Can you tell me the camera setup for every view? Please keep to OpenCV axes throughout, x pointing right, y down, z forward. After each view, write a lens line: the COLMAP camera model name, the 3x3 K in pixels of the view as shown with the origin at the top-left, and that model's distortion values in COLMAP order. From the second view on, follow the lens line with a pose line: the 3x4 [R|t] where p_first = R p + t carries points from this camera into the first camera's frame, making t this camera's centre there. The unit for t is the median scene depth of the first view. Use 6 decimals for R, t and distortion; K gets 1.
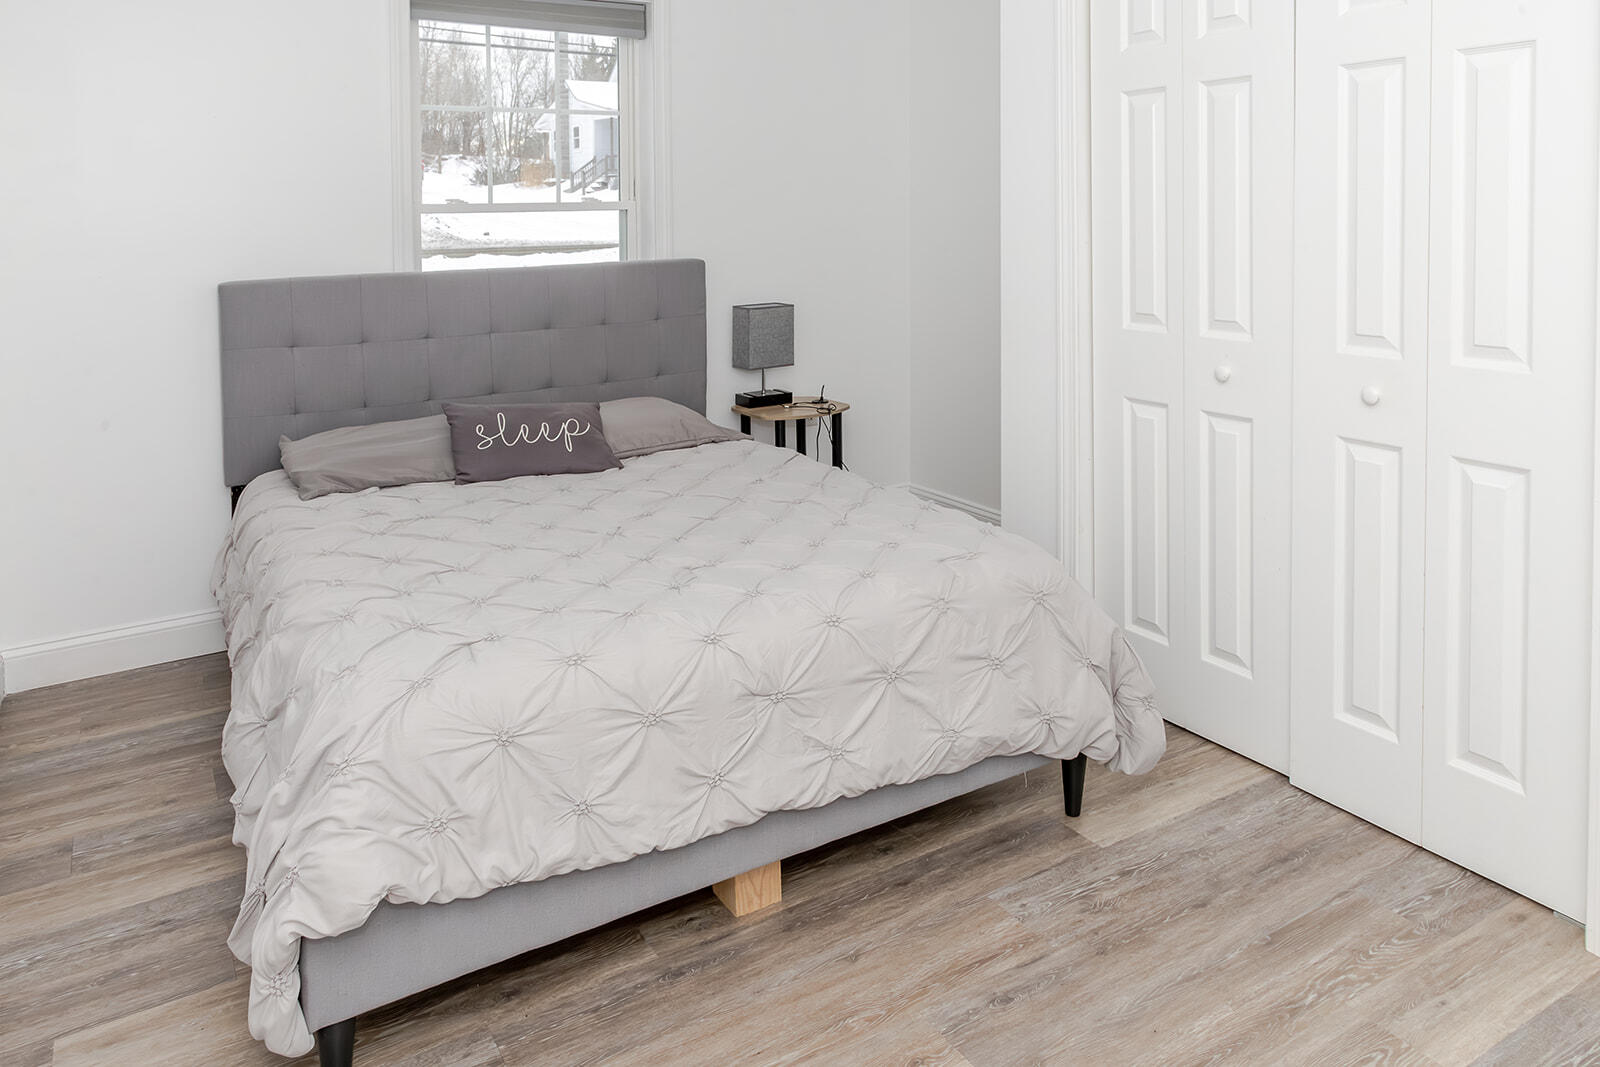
lens RADIAL K [[1126.0, 0, 800.2], [0, 1126.0, 258.4], [0, 0, 1]] dist [-0.001987, 0.004659]
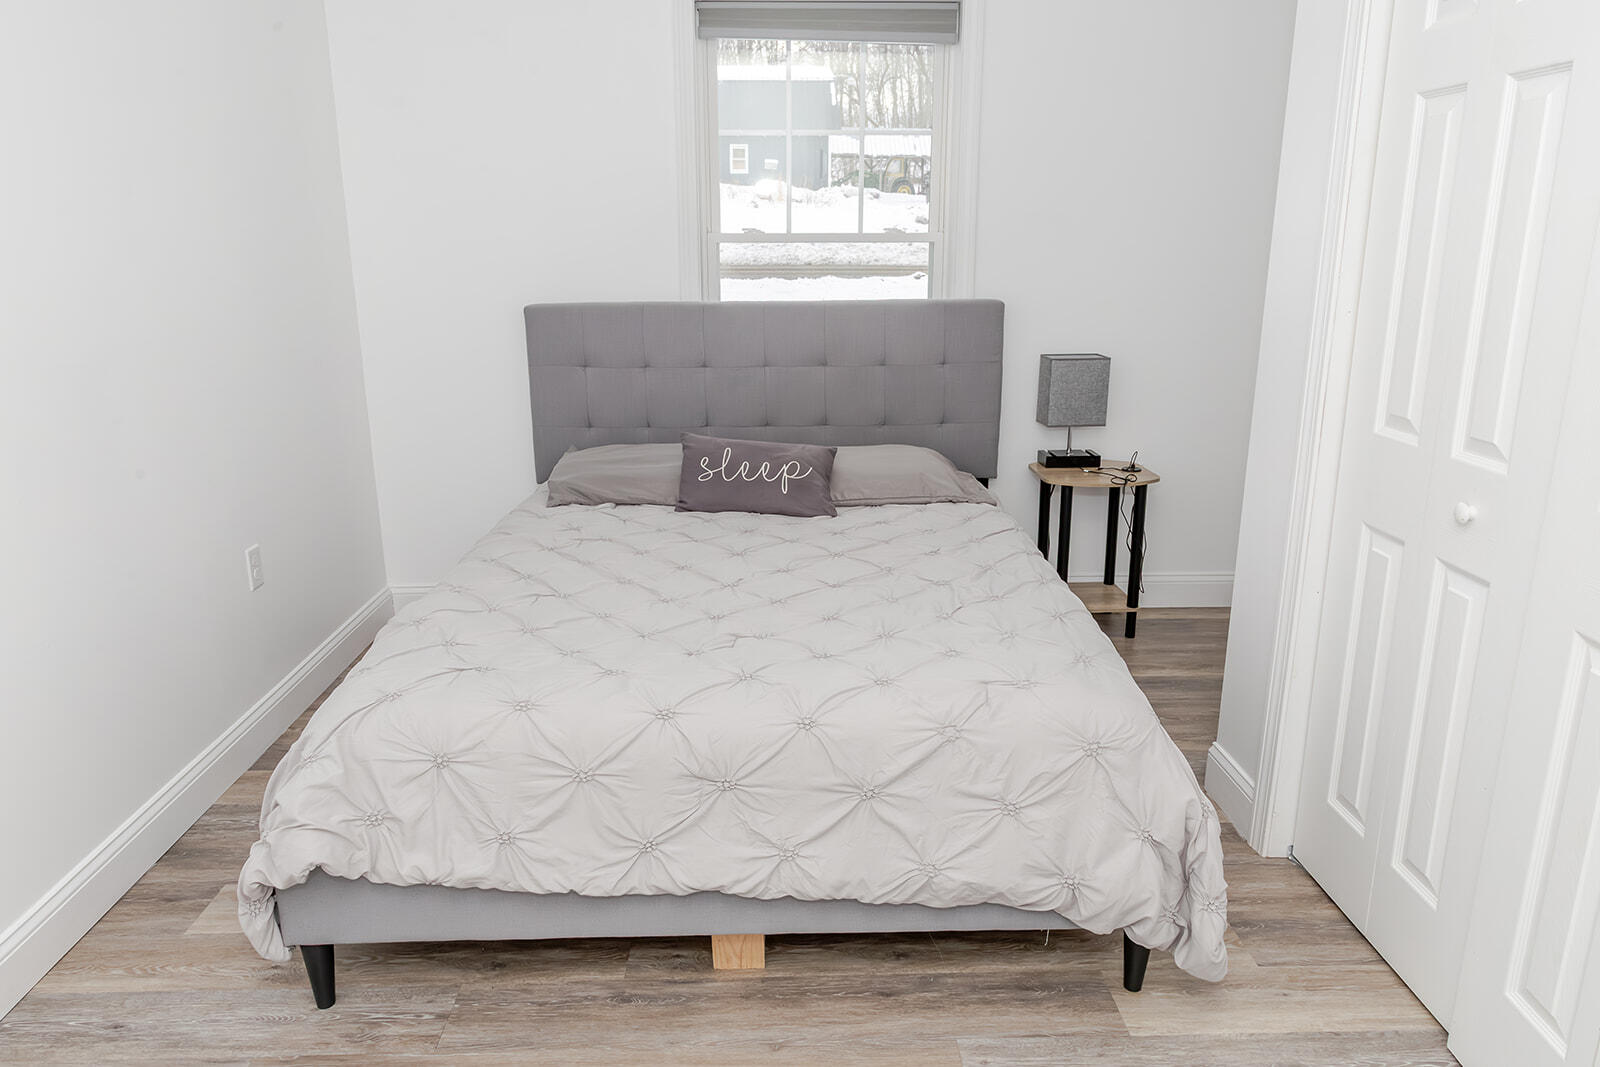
lens RADIAL K [[1094.3, 0, 800.0], [0, 1094.3, 533.5], [0, 0, 1]] dist [0.004117, -0.000664]
pose [[0.872353, 0.148171, -0.465881, 0.366471], [-0.037049, 0.970260, 0.239212, -0.038763], [0.487470, -0.191417, 0.851899, 0.226904]]
